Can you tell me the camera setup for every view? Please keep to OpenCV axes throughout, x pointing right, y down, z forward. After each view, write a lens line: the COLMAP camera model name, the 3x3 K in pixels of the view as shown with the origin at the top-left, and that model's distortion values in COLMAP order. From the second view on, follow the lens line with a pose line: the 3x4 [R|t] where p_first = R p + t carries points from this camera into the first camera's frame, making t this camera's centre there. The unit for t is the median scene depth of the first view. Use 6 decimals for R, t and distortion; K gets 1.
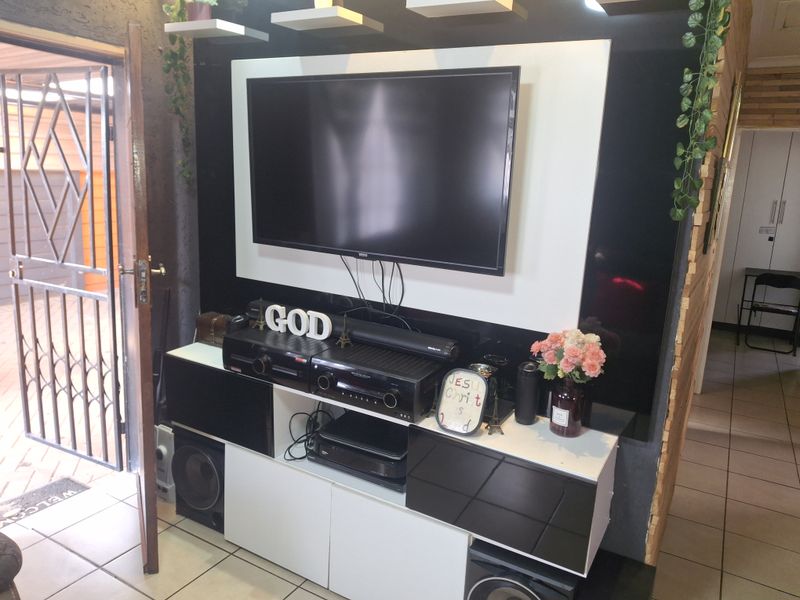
lens RADIAL K [[592.4, 0, 393.6], [0, 592.4, 296.9], [0, 0, 1]] dist [0.092433, -0.167711]
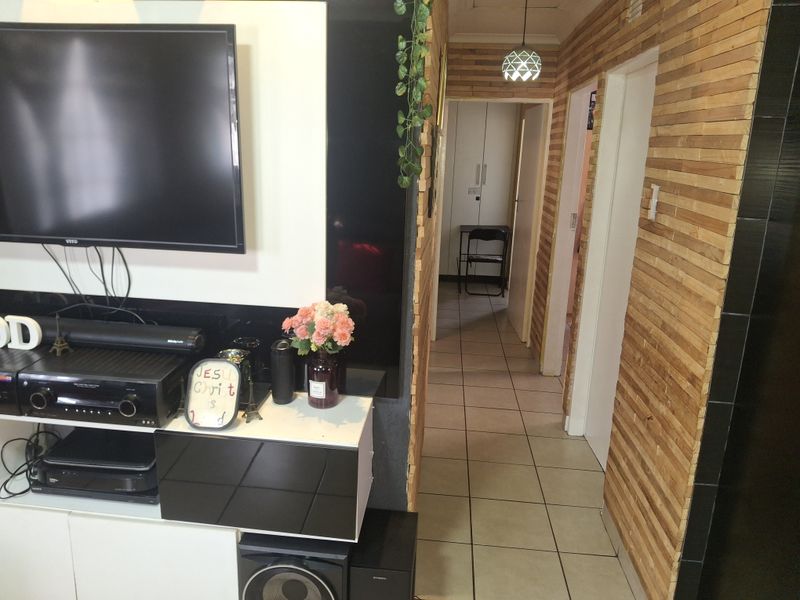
lens RADIAL K [[592.4, 0, 393.6], [0, 592.4, 296.9], [0, 0, 1]] dist [0.092433, -0.167711]
pose [[0.909656, -0.115384, 0.399014, 0.016190], [0.095901, 0.993029, 0.068524, -0.008822], [-0.404139, -0.024067, 0.914381, 0.045762]]
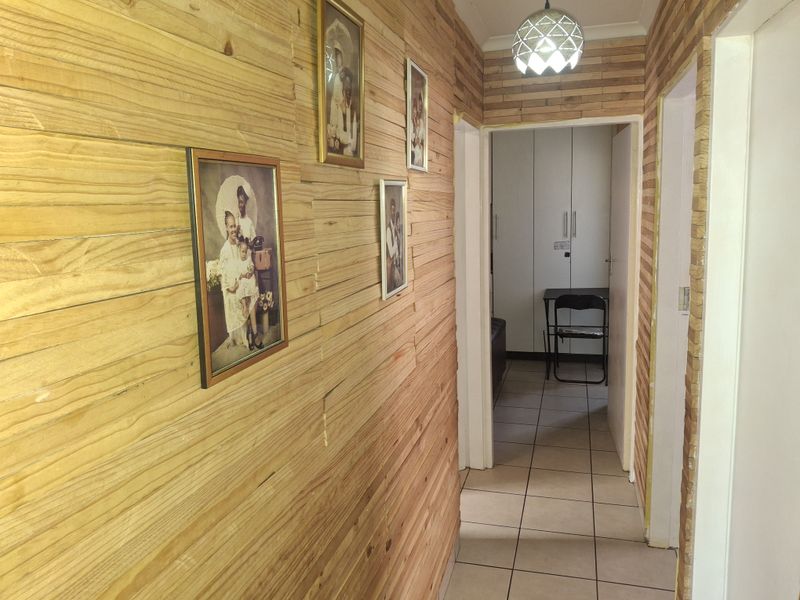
lens RADIAL K [[596.2, 0, 400.9], [0, 596.2, 287.8], [0, 0, 1]] dist [0.092088, -0.162176]
pose [[0.967828, -0.108367, 0.227081, 0.590690], [0.123104, 0.991044, -0.051733, -0.104535], [-0.219441, 0.078023, 0.972501, 0.596699]]
